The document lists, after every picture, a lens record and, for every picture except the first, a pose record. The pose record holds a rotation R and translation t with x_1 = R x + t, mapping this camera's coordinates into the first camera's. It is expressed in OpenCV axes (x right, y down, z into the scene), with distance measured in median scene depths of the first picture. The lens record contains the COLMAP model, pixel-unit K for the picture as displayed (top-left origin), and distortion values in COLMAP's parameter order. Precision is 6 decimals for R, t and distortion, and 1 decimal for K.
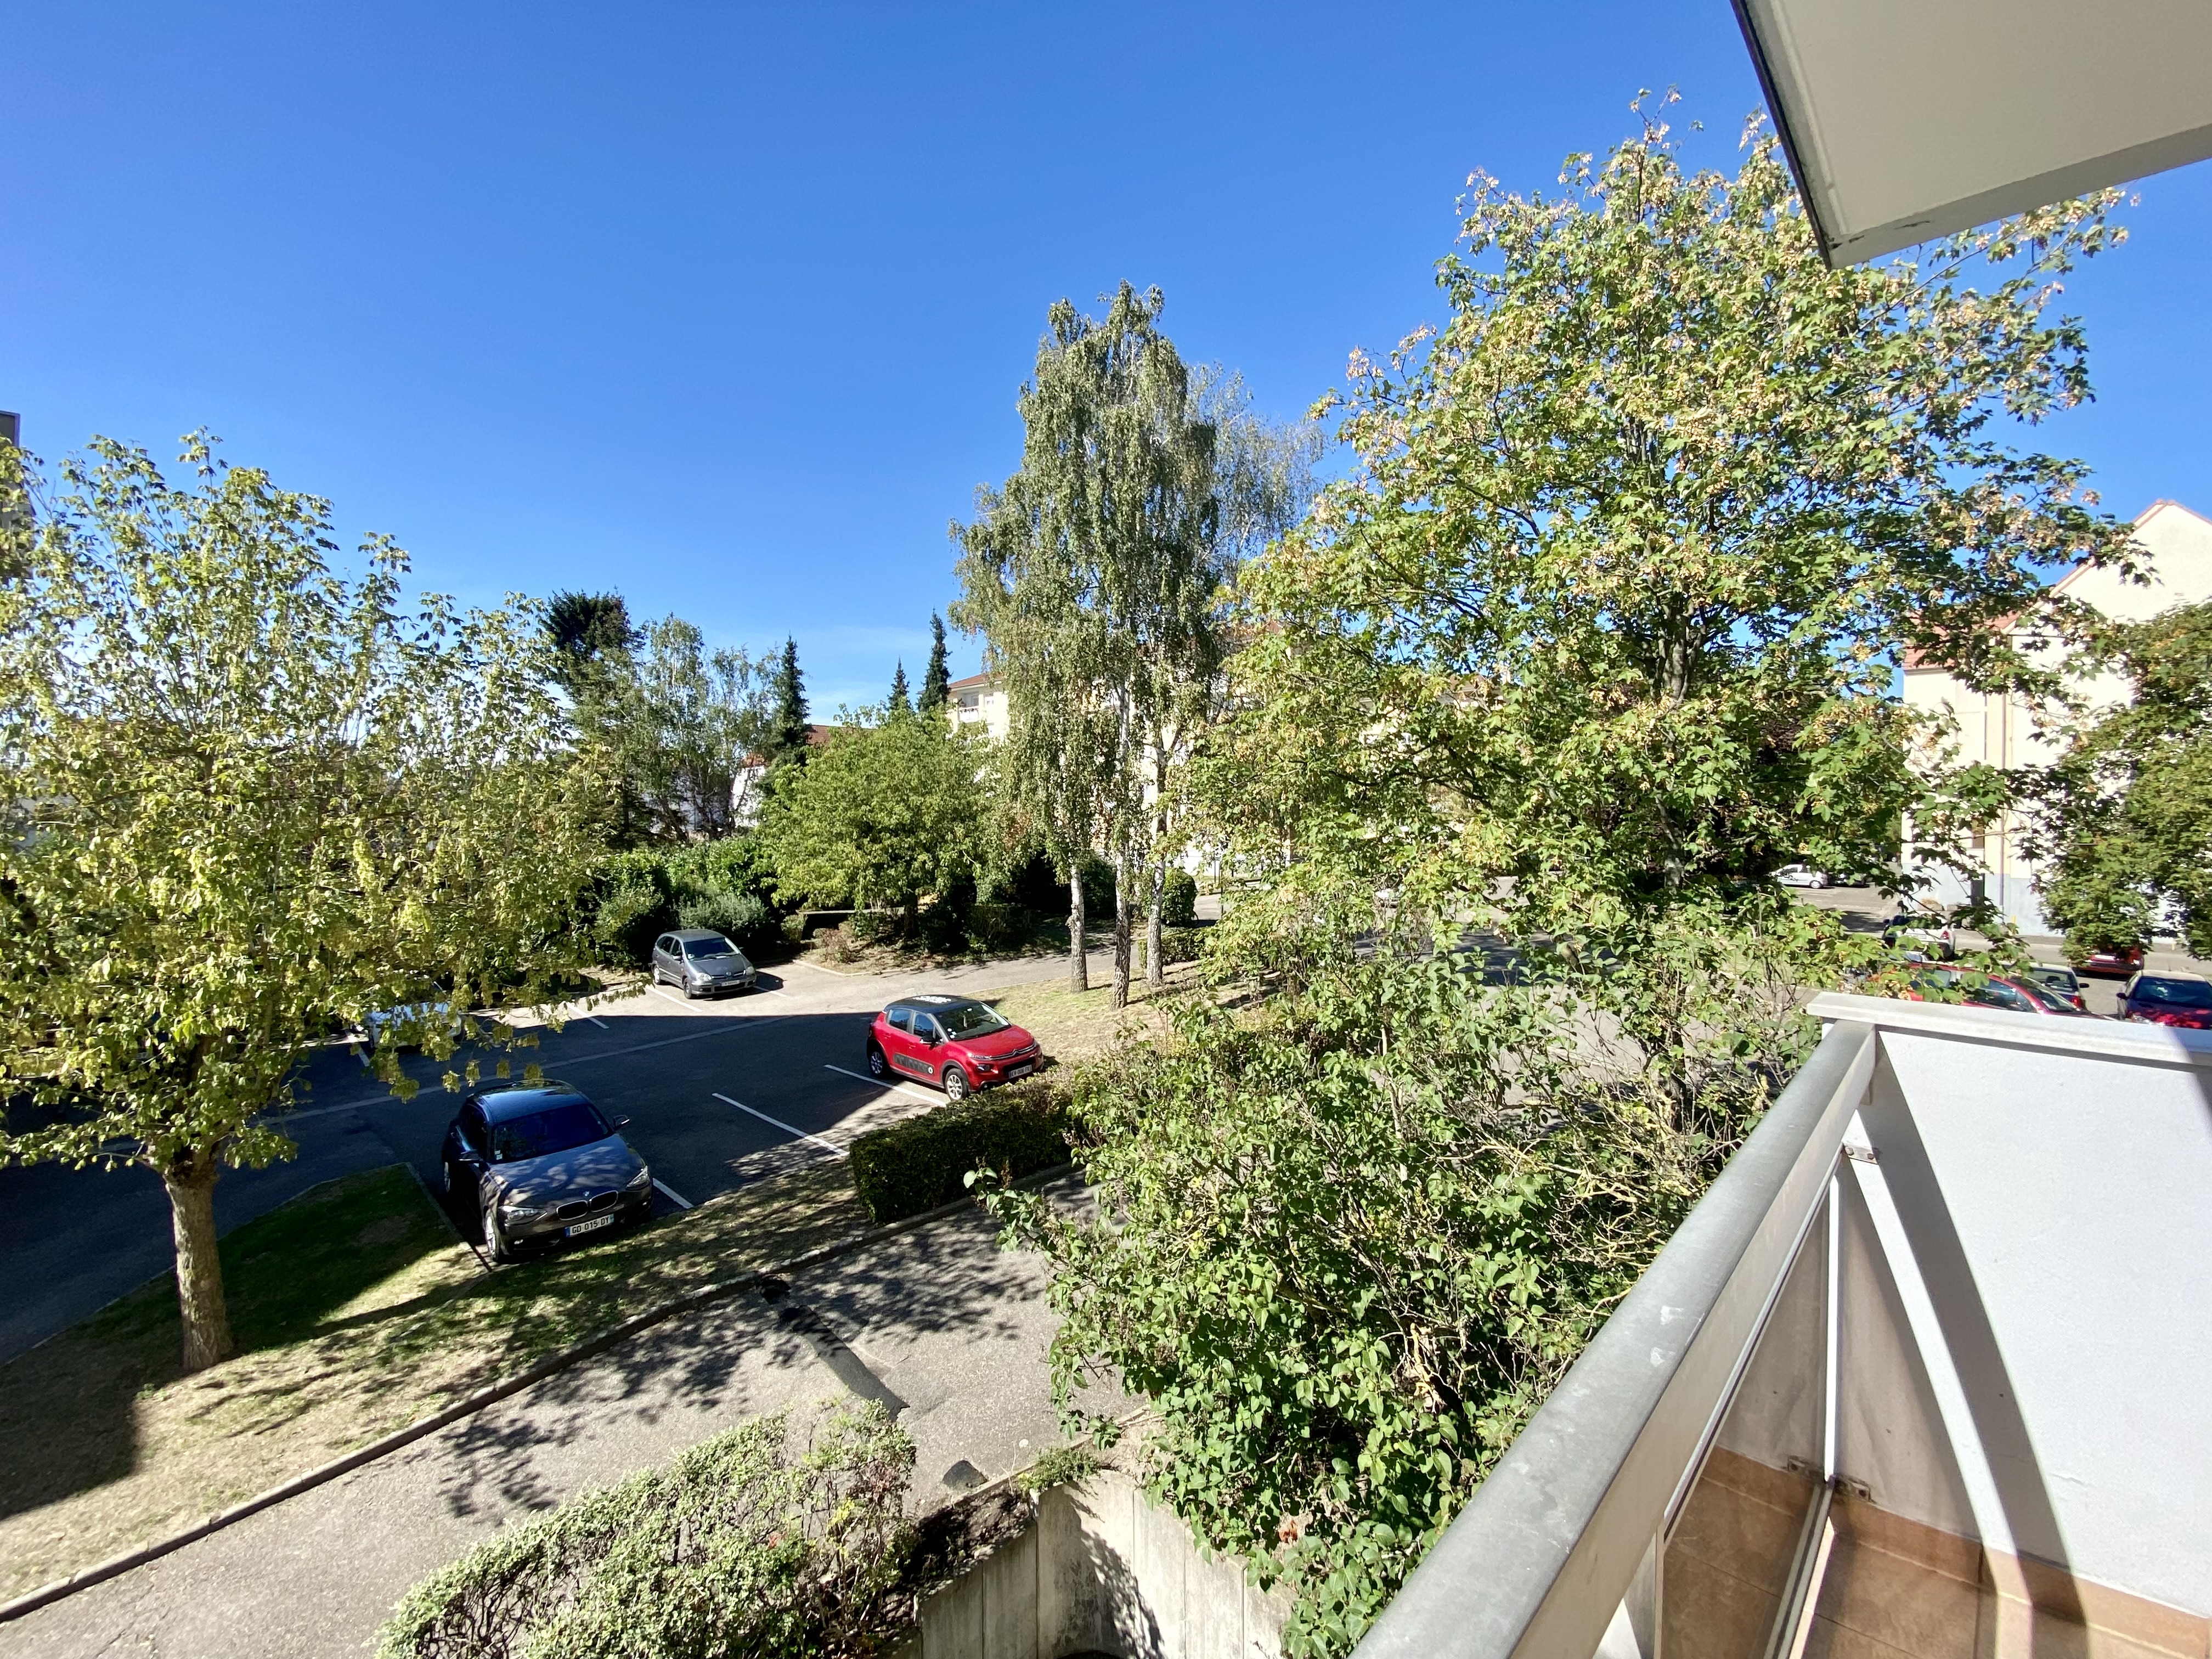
lens RADIAL K [[895.1, 0, 1113.9], [0, 895.1, 826.2], [0, 0, 1]] dist [0.031888, -0.022206]
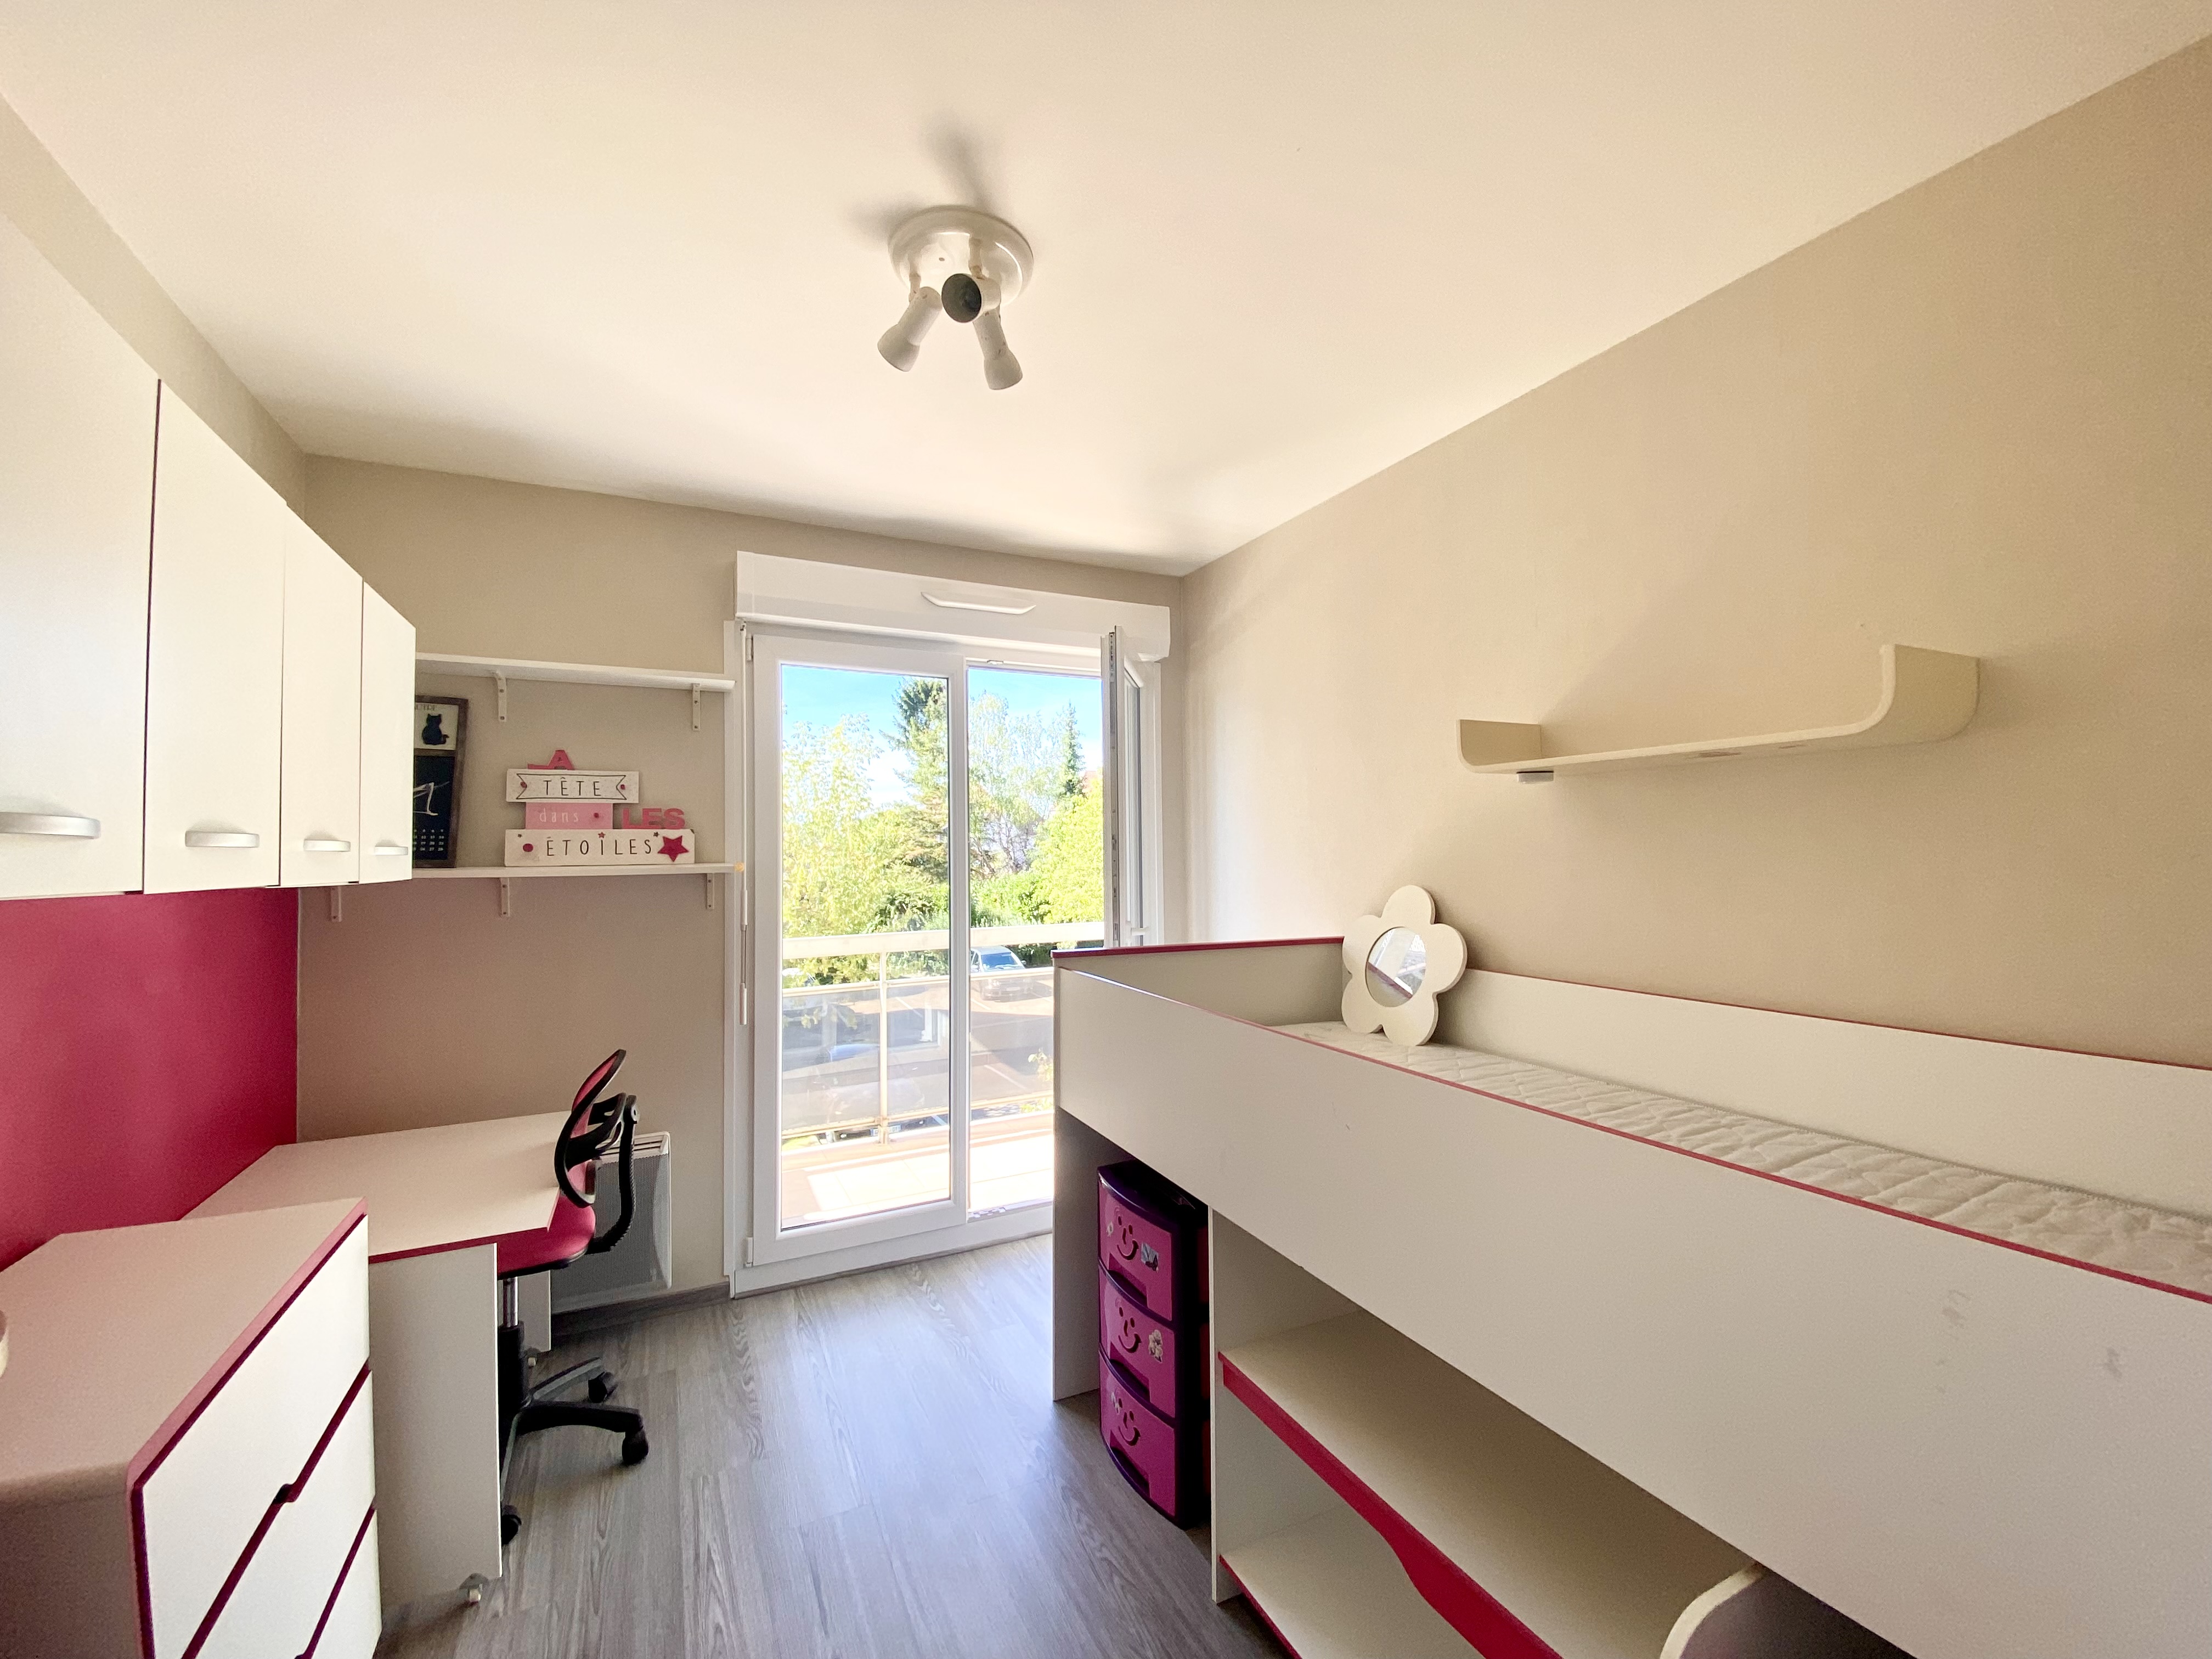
lens RADIAL K [[895.1, 0, 1113.9], [0, 895.1, 826.2], [0, 0, 1]] dist [0.031888, -0.022206]
pose [[0.942175, -0.016864, -0.334696, 0.101907], [0.002851, 0.999100, -0.042317, 0.002164], [0.335109, 0.038916, 0.941375, -0.103581]]
